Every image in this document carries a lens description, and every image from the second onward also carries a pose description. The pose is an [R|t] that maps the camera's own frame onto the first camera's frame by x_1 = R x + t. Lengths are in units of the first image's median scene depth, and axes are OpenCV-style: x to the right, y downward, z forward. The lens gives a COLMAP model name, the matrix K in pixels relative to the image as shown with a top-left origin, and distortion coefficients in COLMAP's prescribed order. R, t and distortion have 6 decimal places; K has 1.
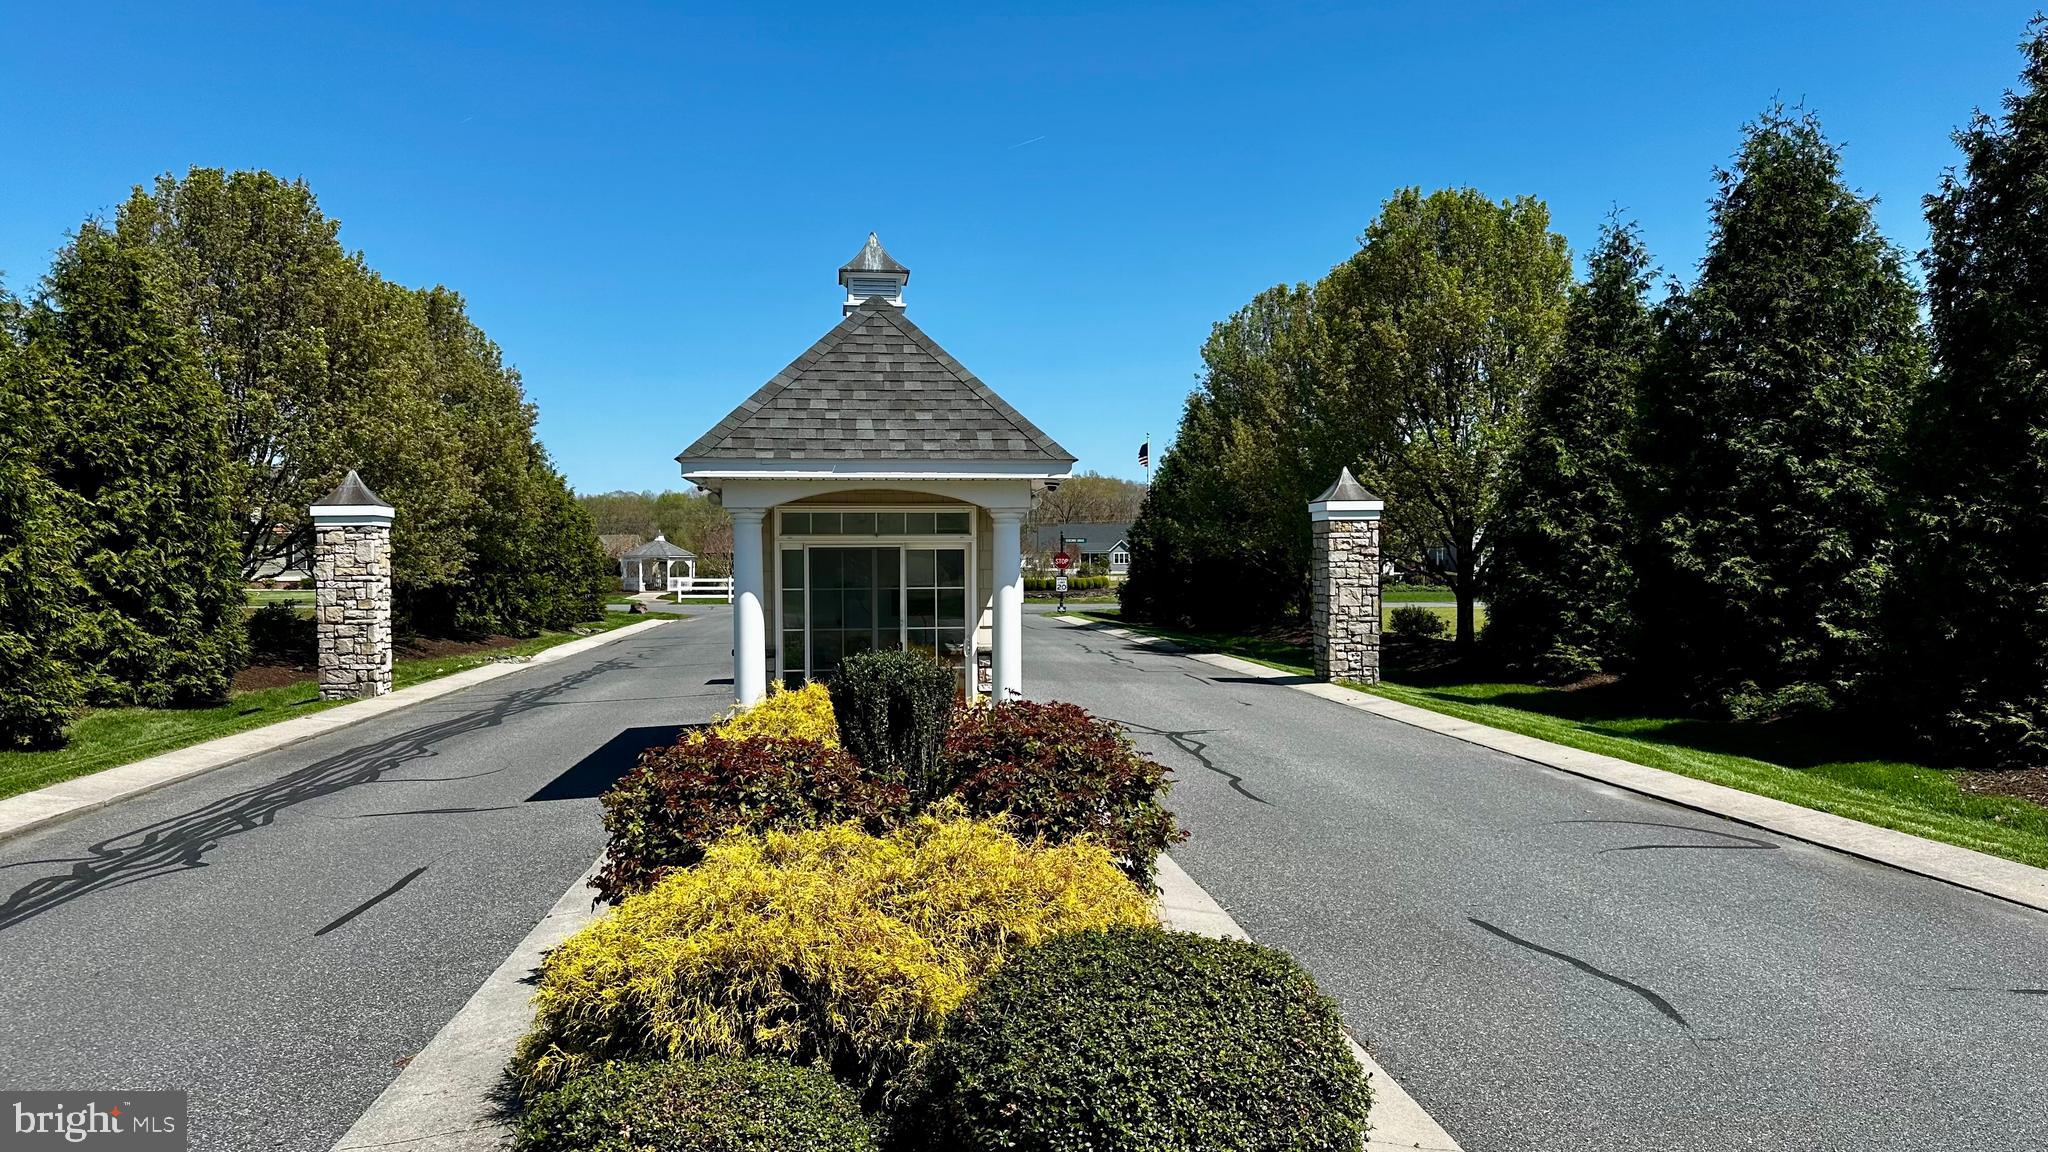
lens RADIAL K [[1358.8, 0, 1024.2], [0, 1358.8, 579.1], [0, 0, 1]] dist [0.146522, -0.209186]
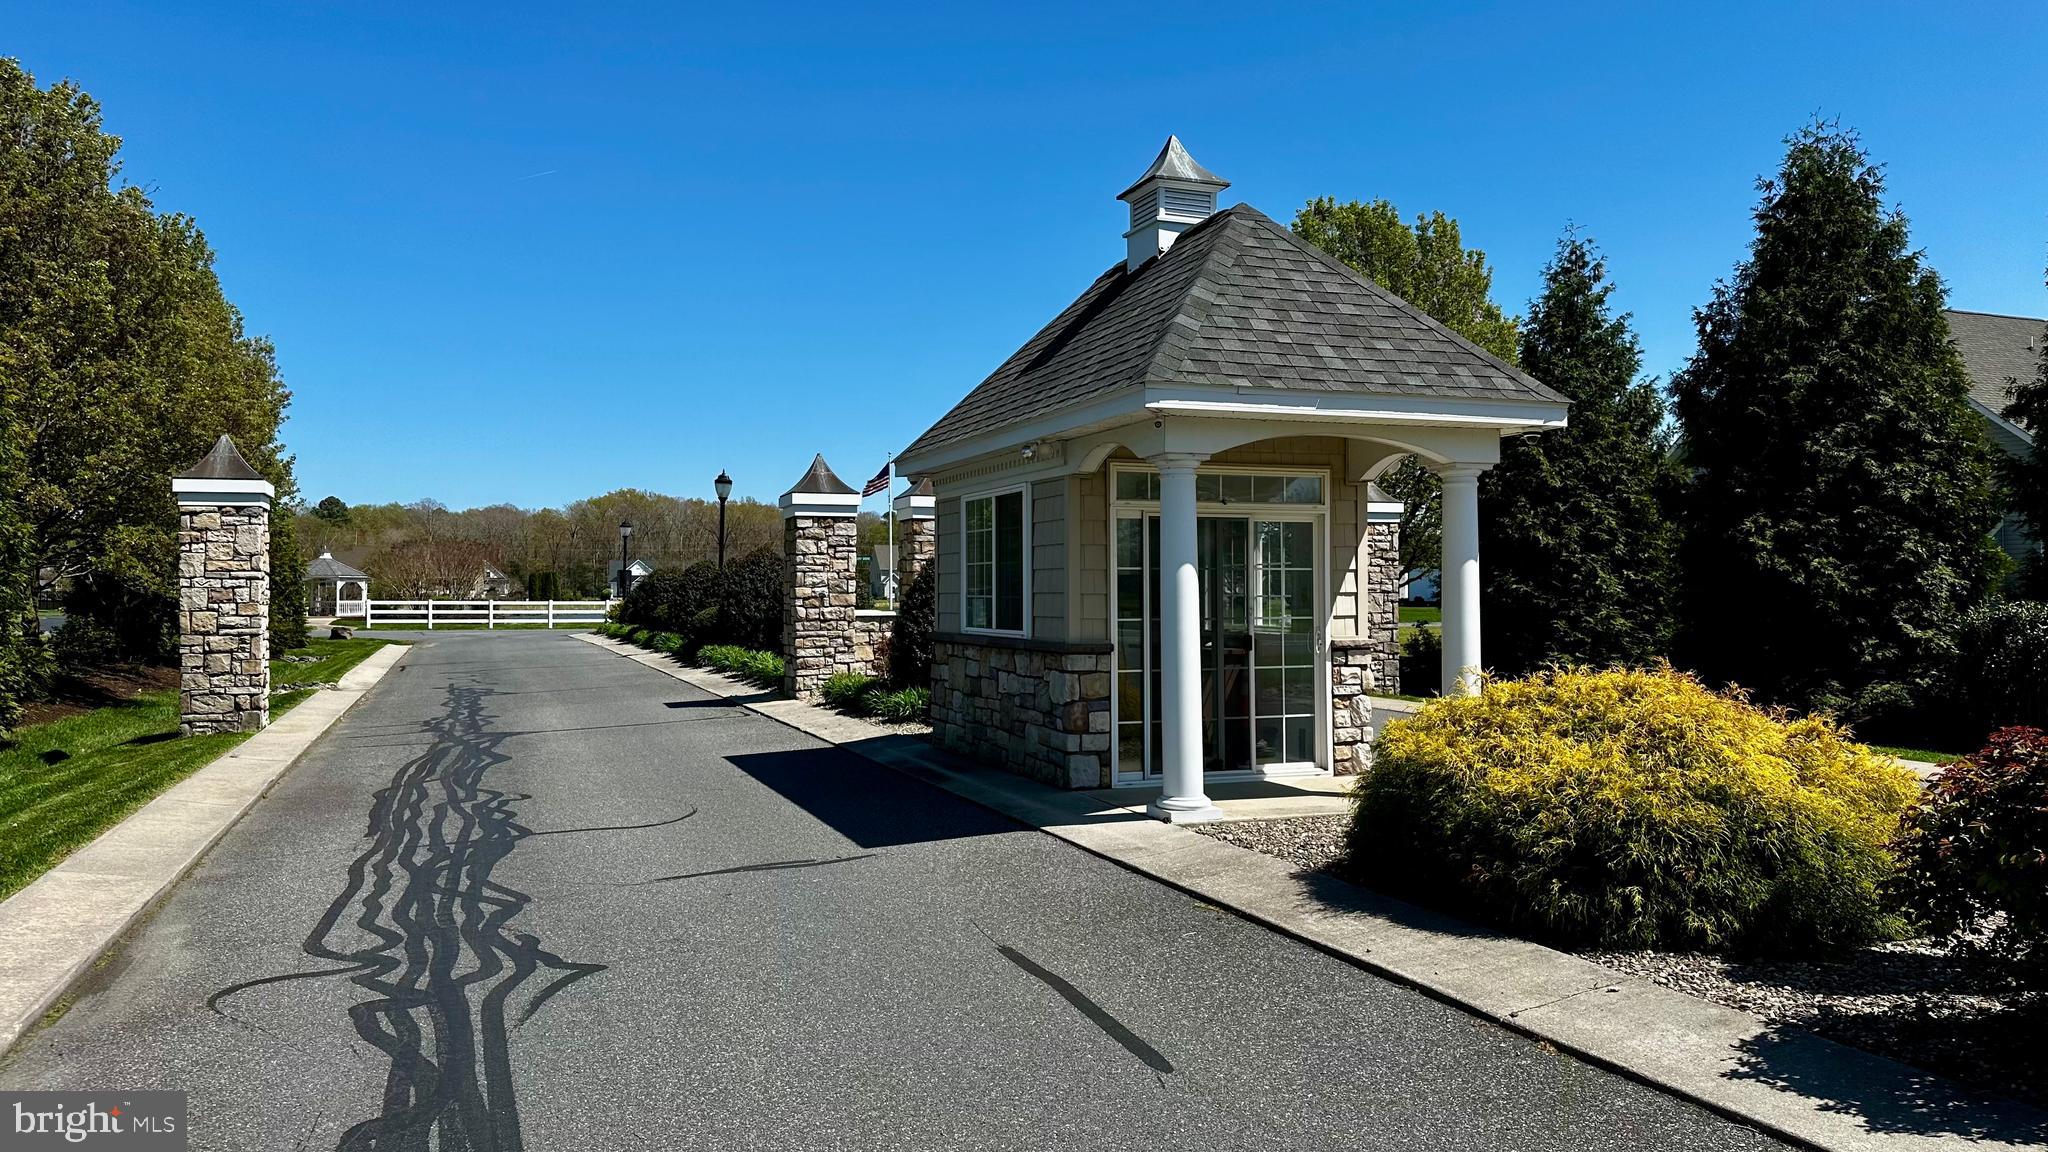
lens RADIAL K [[1358.8, 0, 1024.2], [0, 1358.8, 579.1], [0, 0, 1]] dist [0.146522, -0.209186]
pose [[0.966925, 0.005885, 0.254994, -0.257193], [-0.000218, 0.999752, -0.022248, 0.018783], [-0.255062, 0.021456, 0.966687, 0.149198]]
